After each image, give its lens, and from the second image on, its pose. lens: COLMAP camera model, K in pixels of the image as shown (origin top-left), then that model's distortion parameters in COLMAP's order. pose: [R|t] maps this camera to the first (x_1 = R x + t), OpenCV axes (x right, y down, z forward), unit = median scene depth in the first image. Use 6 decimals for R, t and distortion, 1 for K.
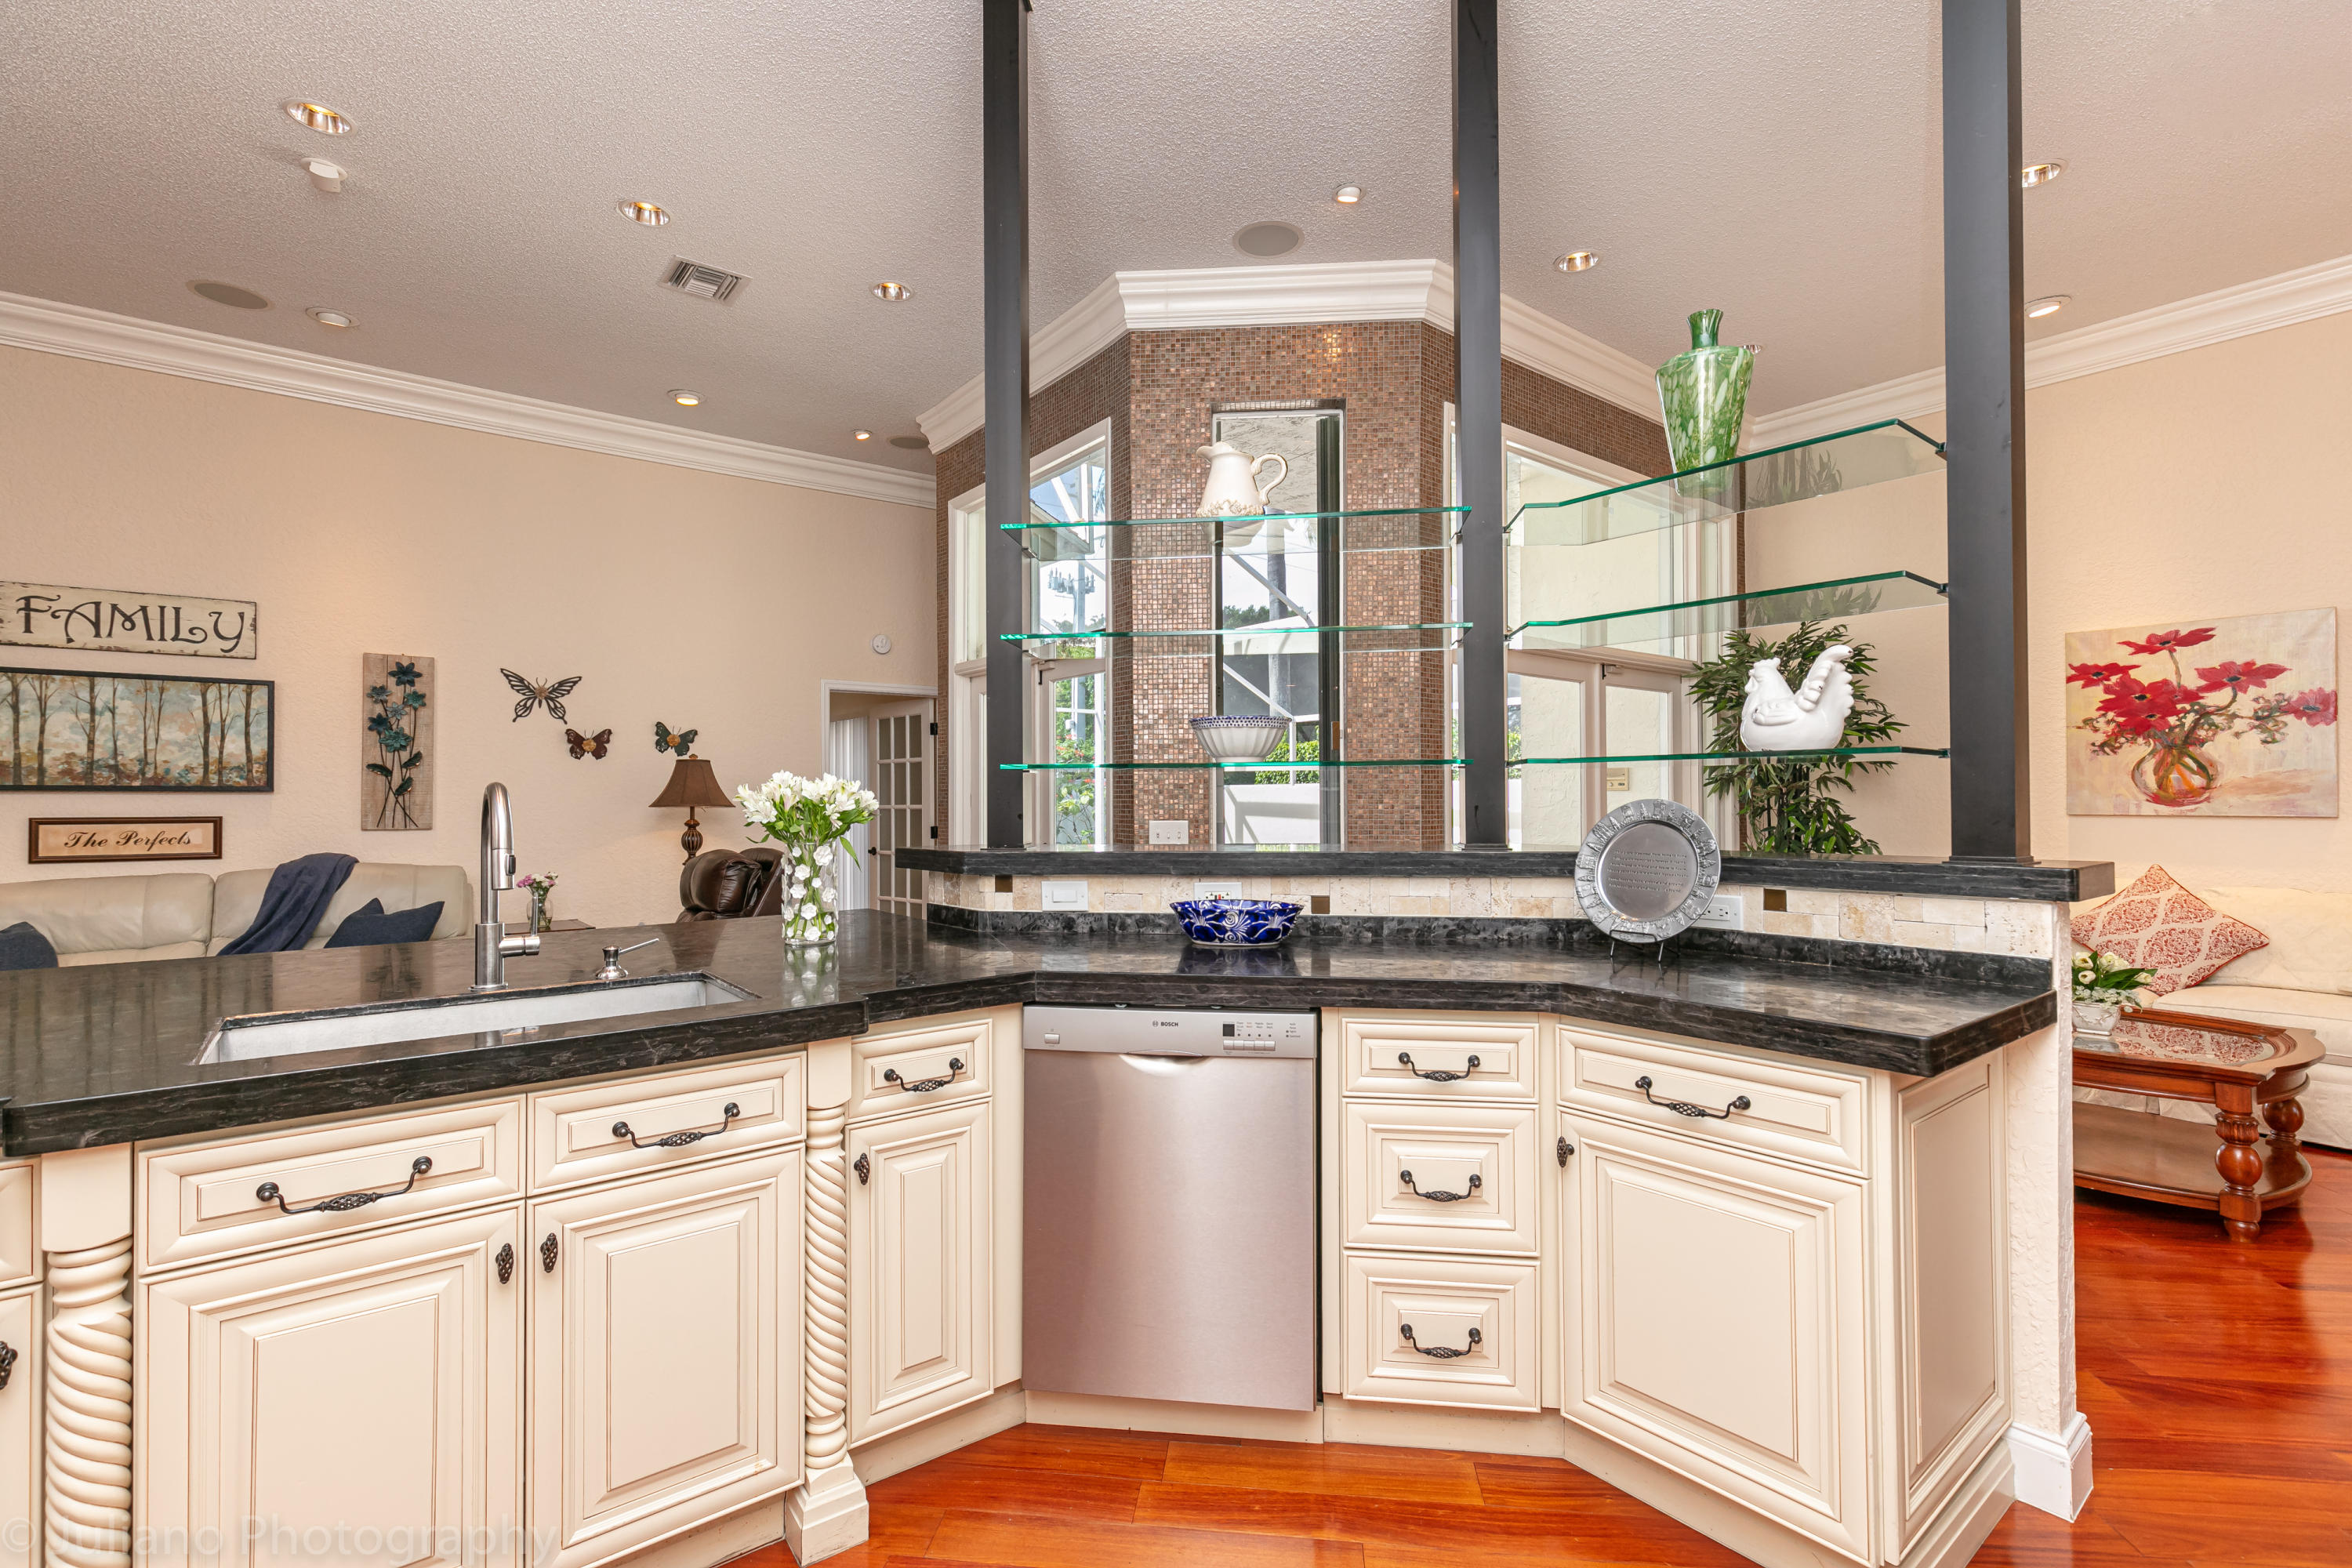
lens RADIAL K [[1065.7, 0, 1164.8], [0, 1065.7, 787.1], [0, 0, 1]] dist [0.005306, -0.001600]
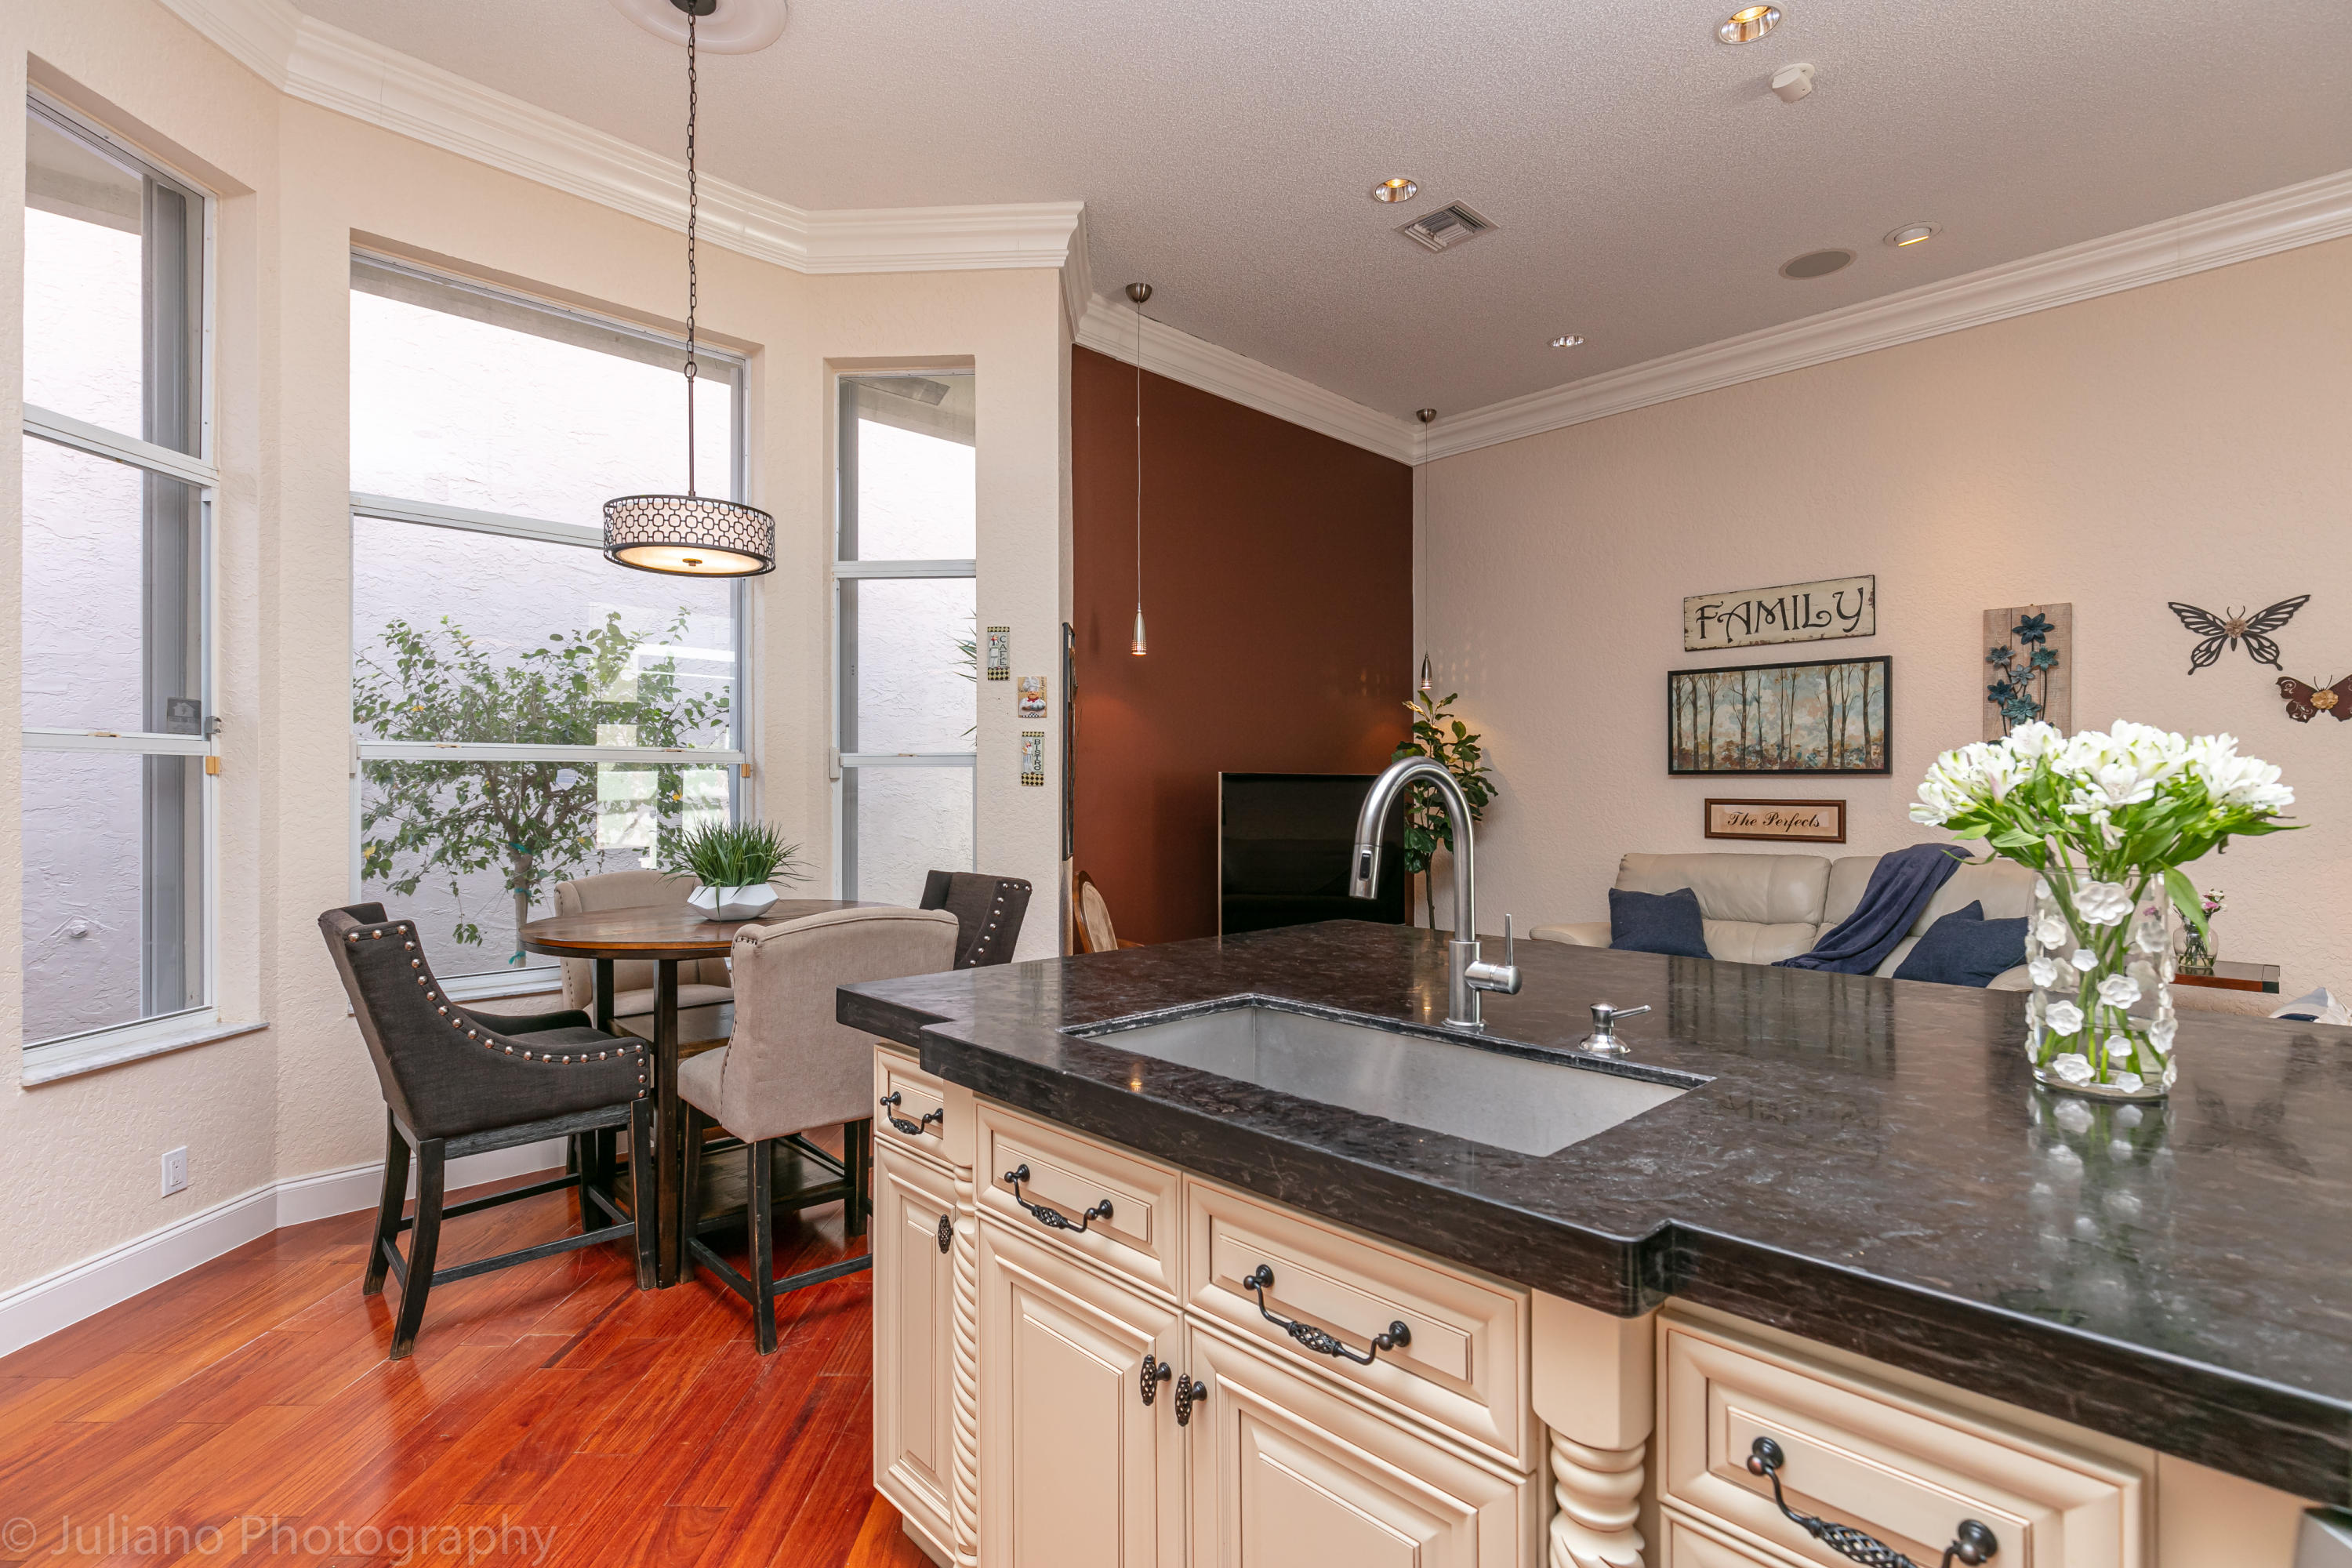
lens RADIAL K [[1102.5, 0, 1196.5], [0, 1102.5, 784.9], [0, 0, 1]] dist [0.001253, 0.000522]
pose [[0.113066, 0.003164, -0.993582, 0.055676], [0.009418, 0.999947, 0.004255, 0.003687], [0.993543, -0.009838, 0.113030, 0.297054]]
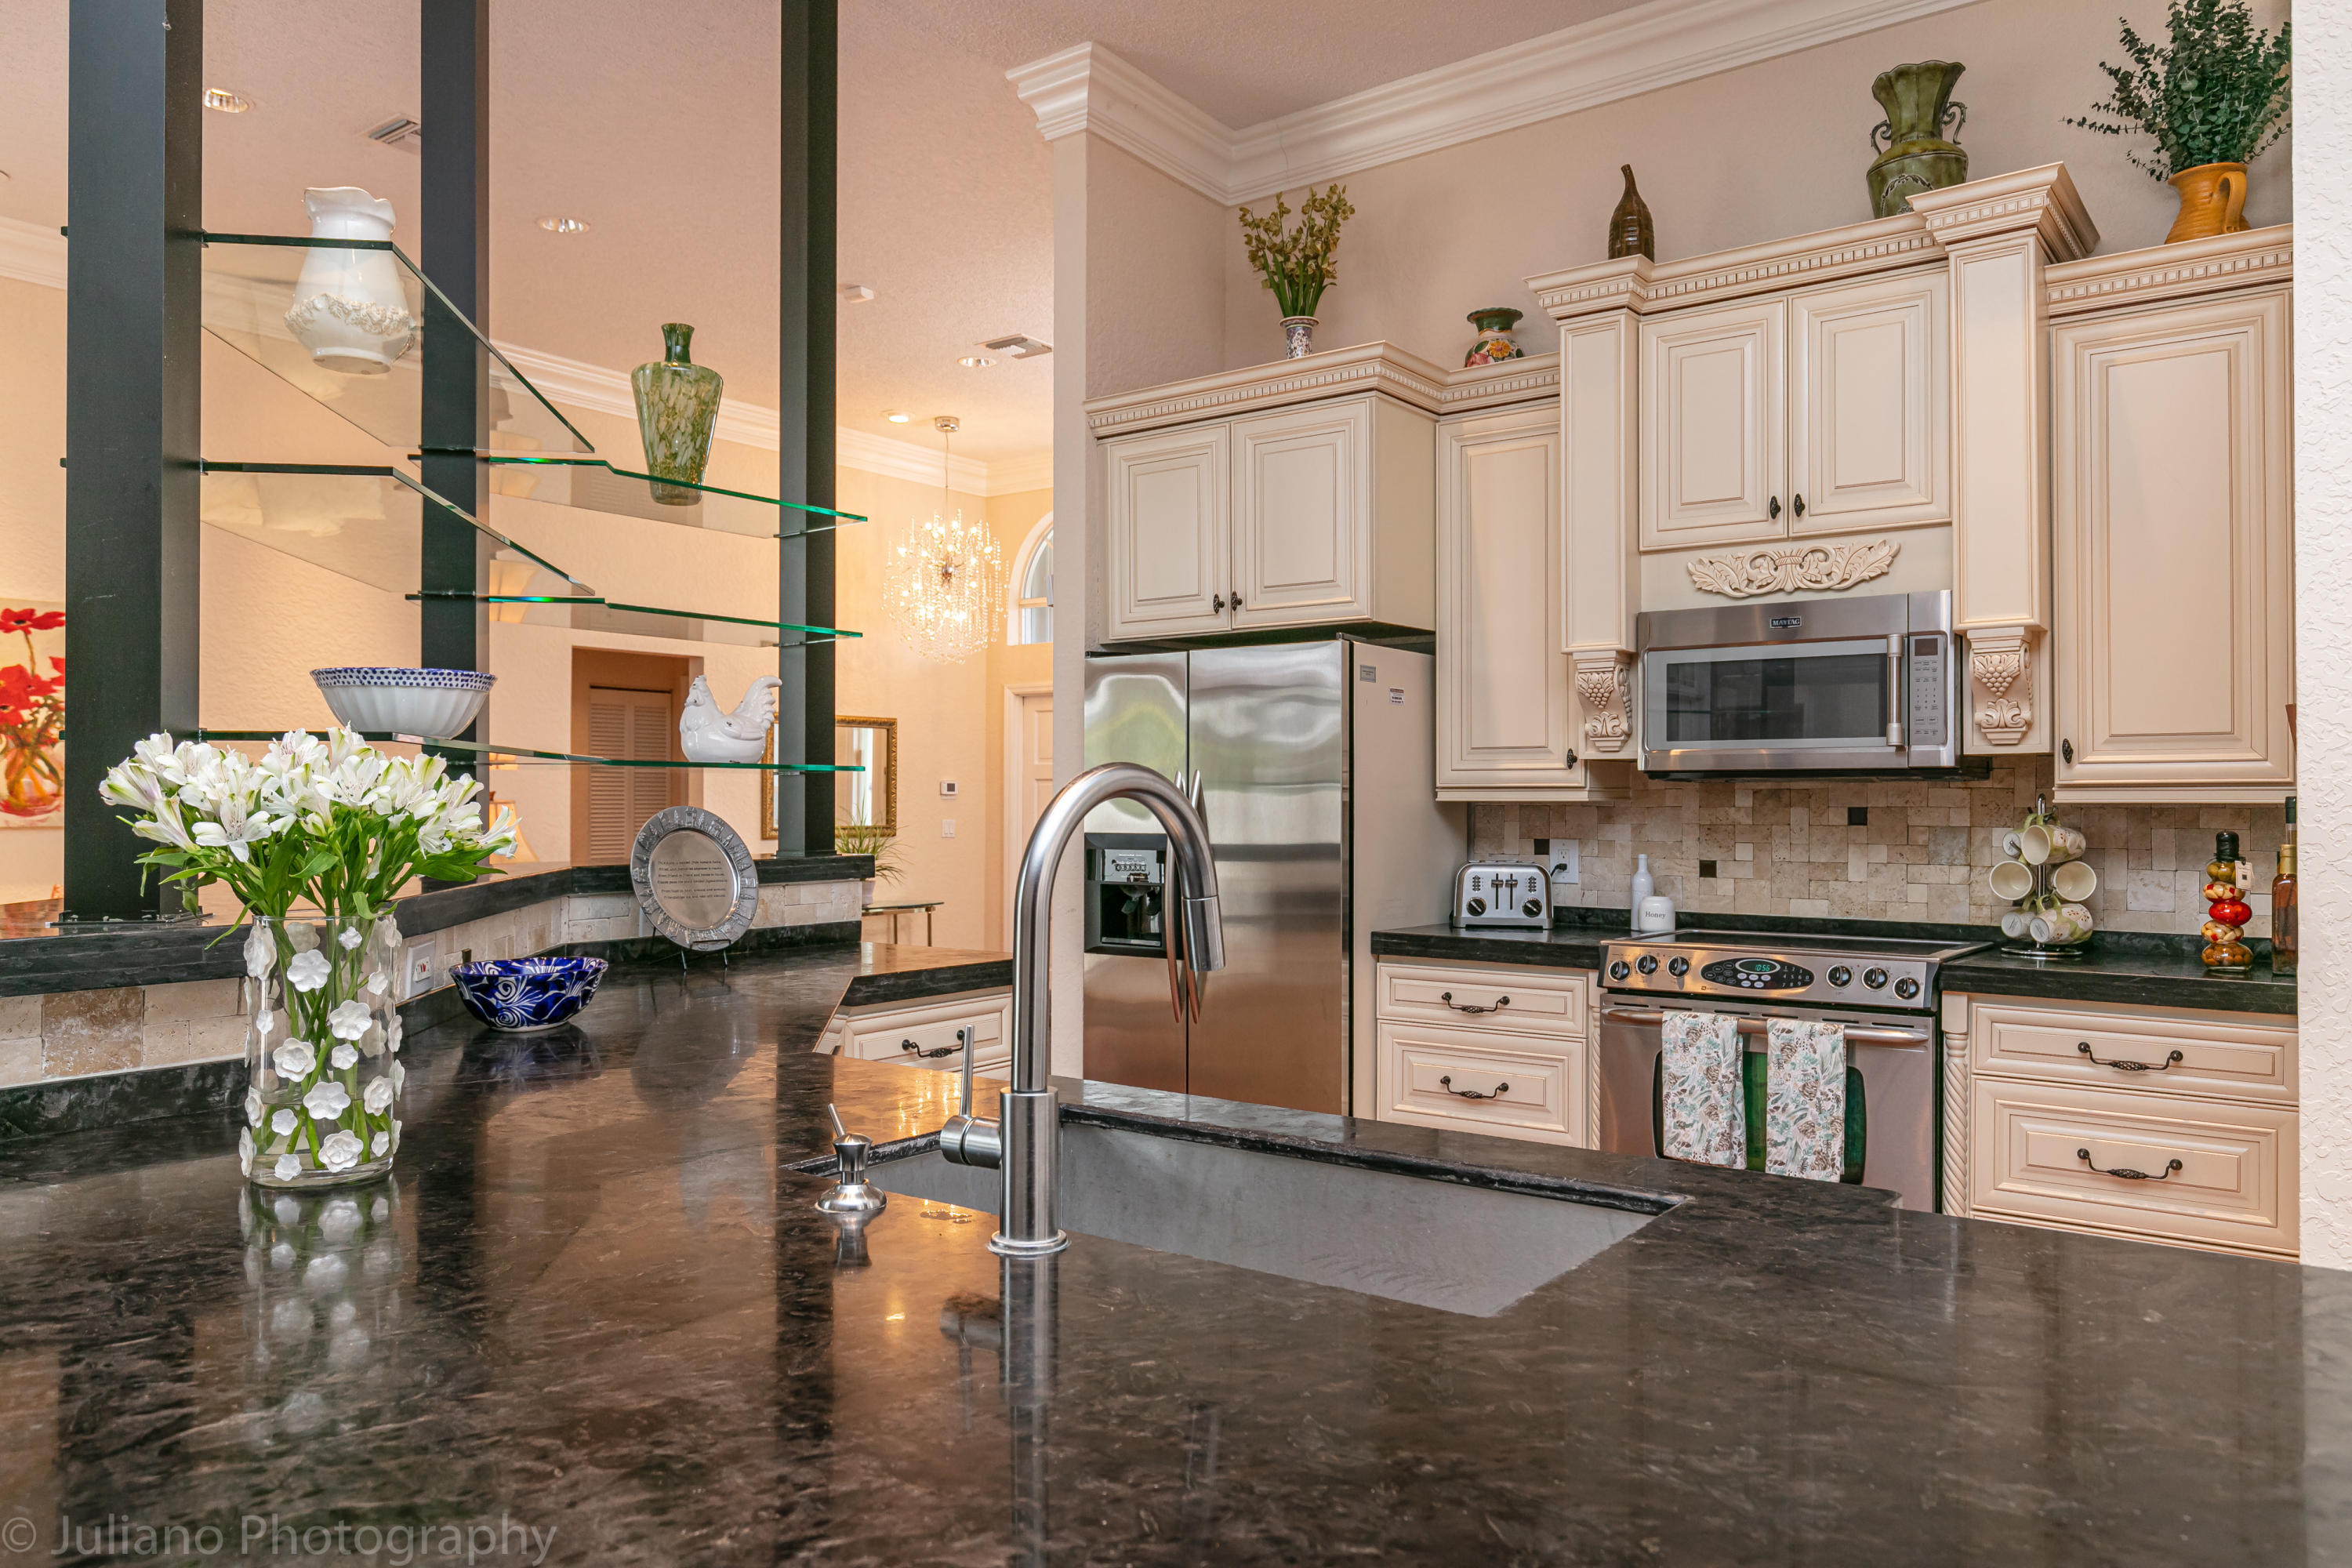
lens RADIAL K [[1594.4, 0, 1176.0], [0, 1594.4, 784.0], [0, 0, 1]] dist [0.001279, -0.000922]
pose [[-0.260809, 0.015171, 0.965271, -0.526910], [-0.010407, 0.999774, -0.018526, 0.006644], [-0.965334, -0.014878, -0.260593, 0.462466]]
